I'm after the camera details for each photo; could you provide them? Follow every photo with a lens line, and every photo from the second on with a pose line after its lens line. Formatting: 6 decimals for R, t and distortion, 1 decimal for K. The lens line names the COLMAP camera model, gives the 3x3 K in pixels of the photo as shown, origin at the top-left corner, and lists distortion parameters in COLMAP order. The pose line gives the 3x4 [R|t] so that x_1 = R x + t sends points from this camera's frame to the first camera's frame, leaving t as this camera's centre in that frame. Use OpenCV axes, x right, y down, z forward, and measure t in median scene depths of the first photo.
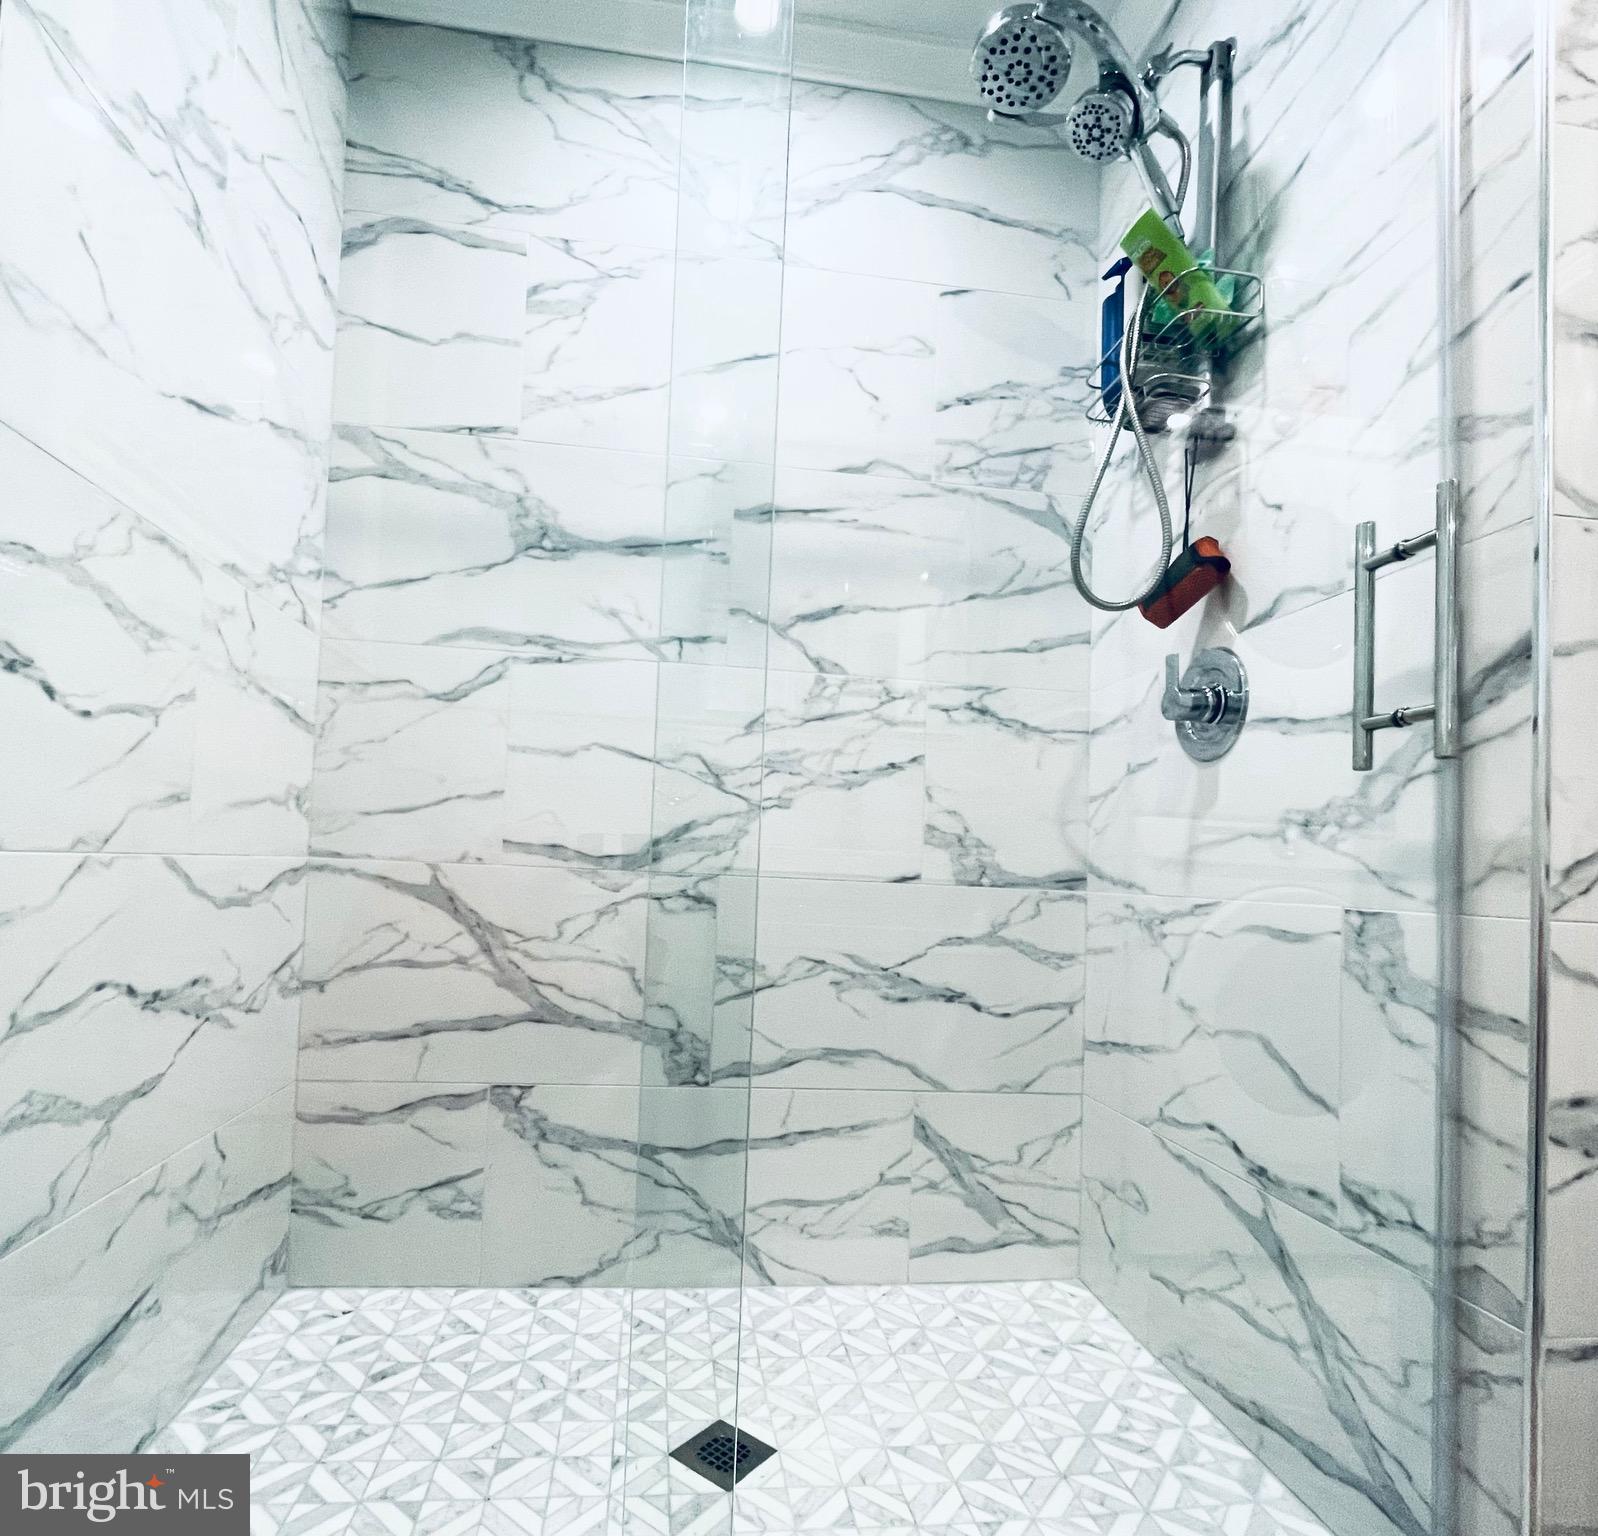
lens RADIAL K [[857.8, 0, 764.4], [0, 857.8, 836.5], [0, 0, 1]] dist [0.002942, 0.000843]
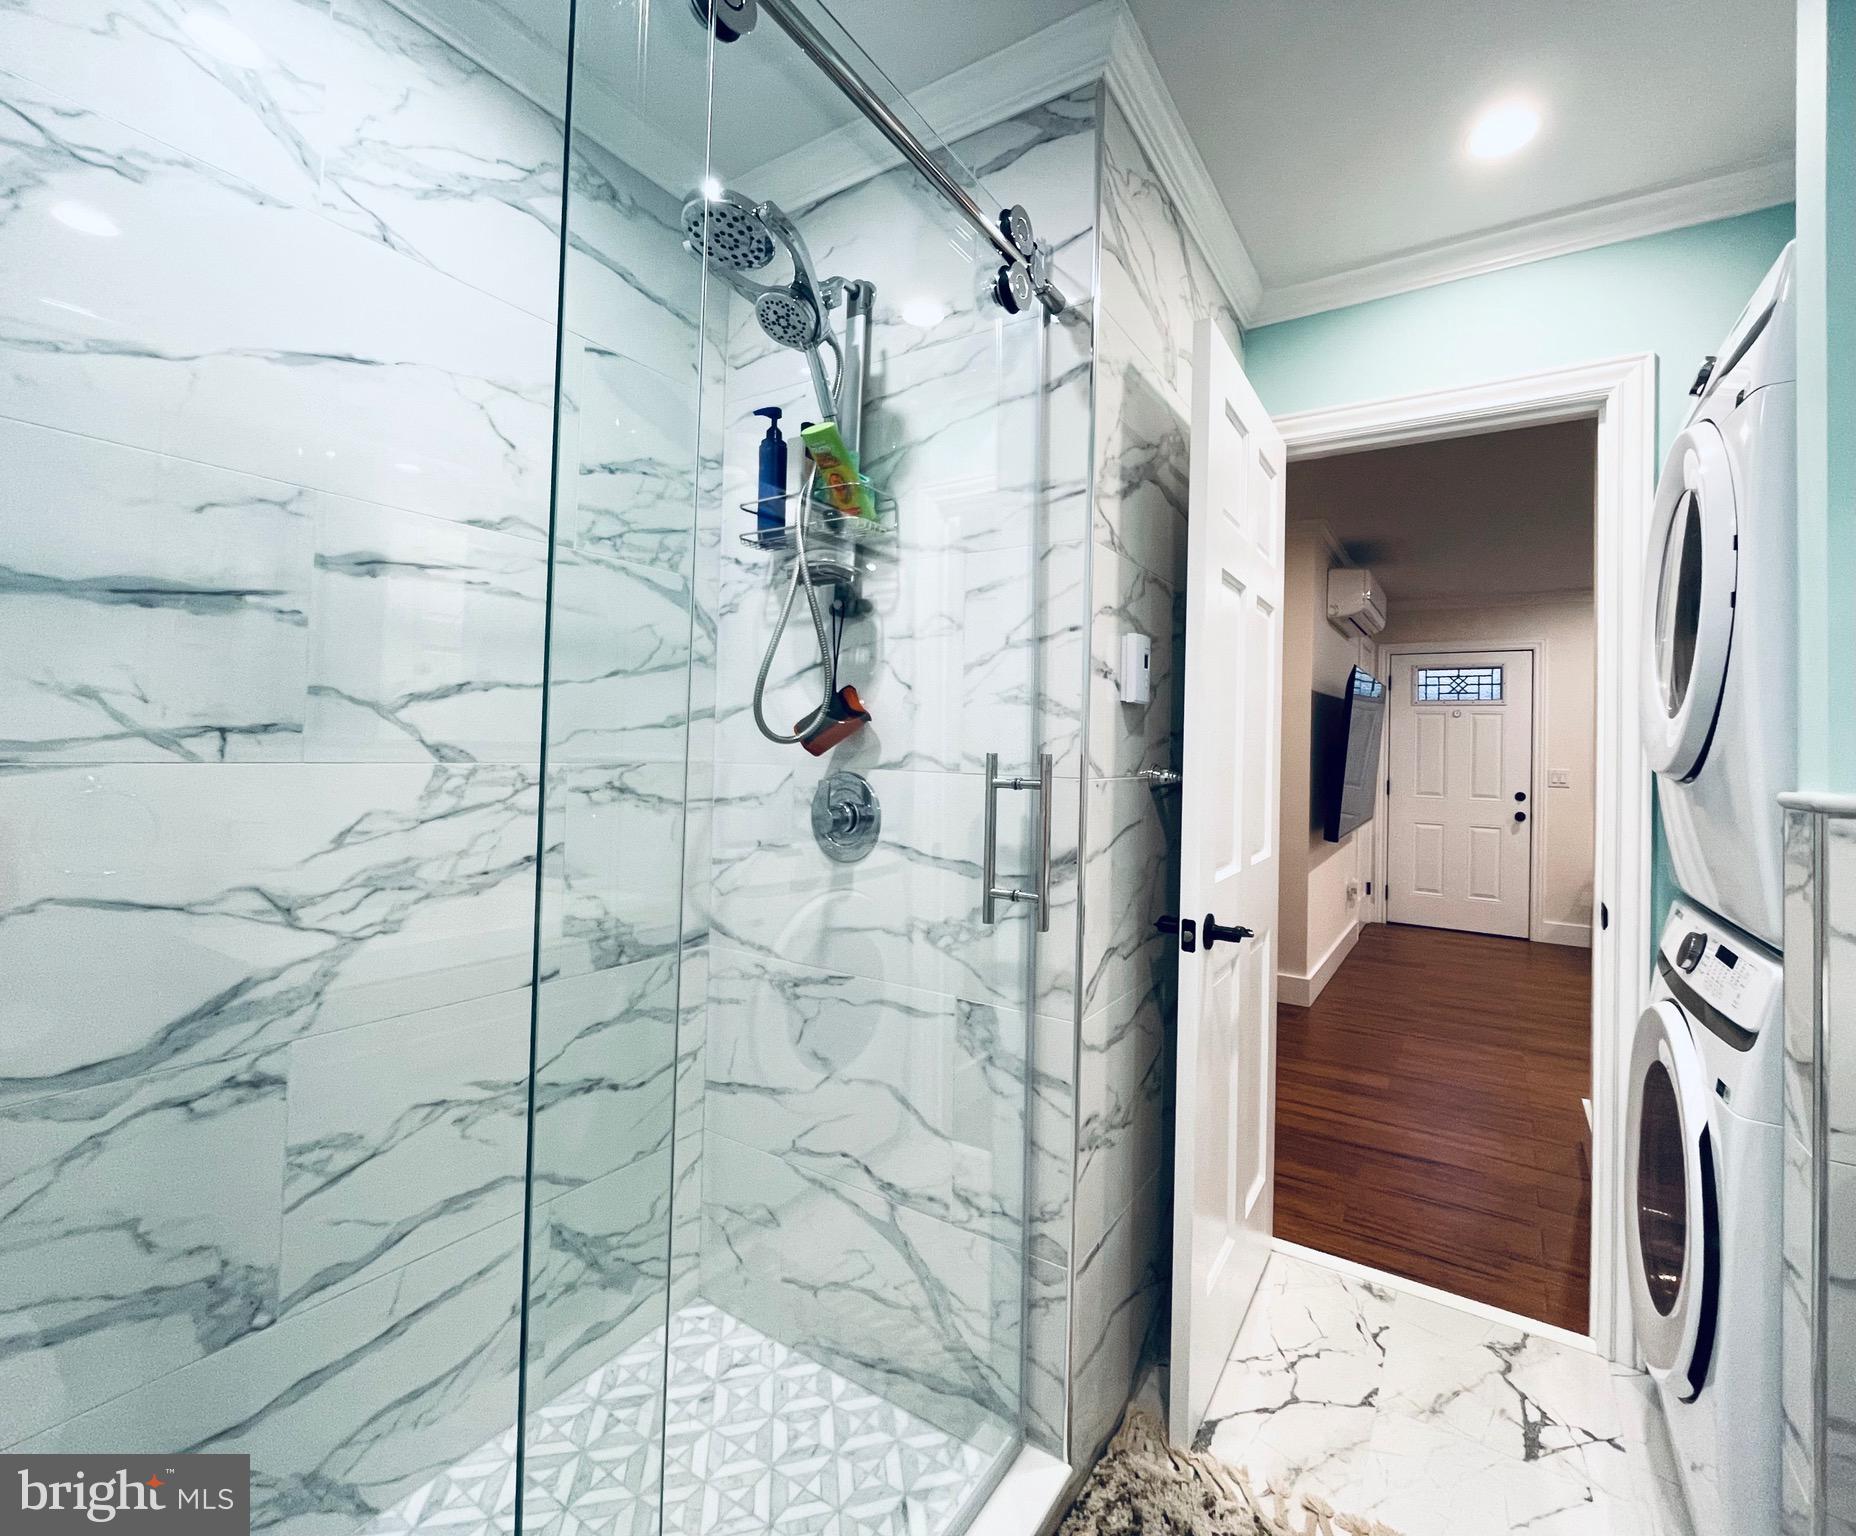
lens RADIAL K [[828.7, 0, 998.7], [0, 828.7, 729.0], [0, 0, 1]] dist [-0.001707, -0.000267]
pose [[0.617634, -0.006673, 0.786437, -0.243853], [-0.027600, 0.999164, 0.030153, -0.273681], [-0.785981, -0.040329, 0.616934, 0.076952]]
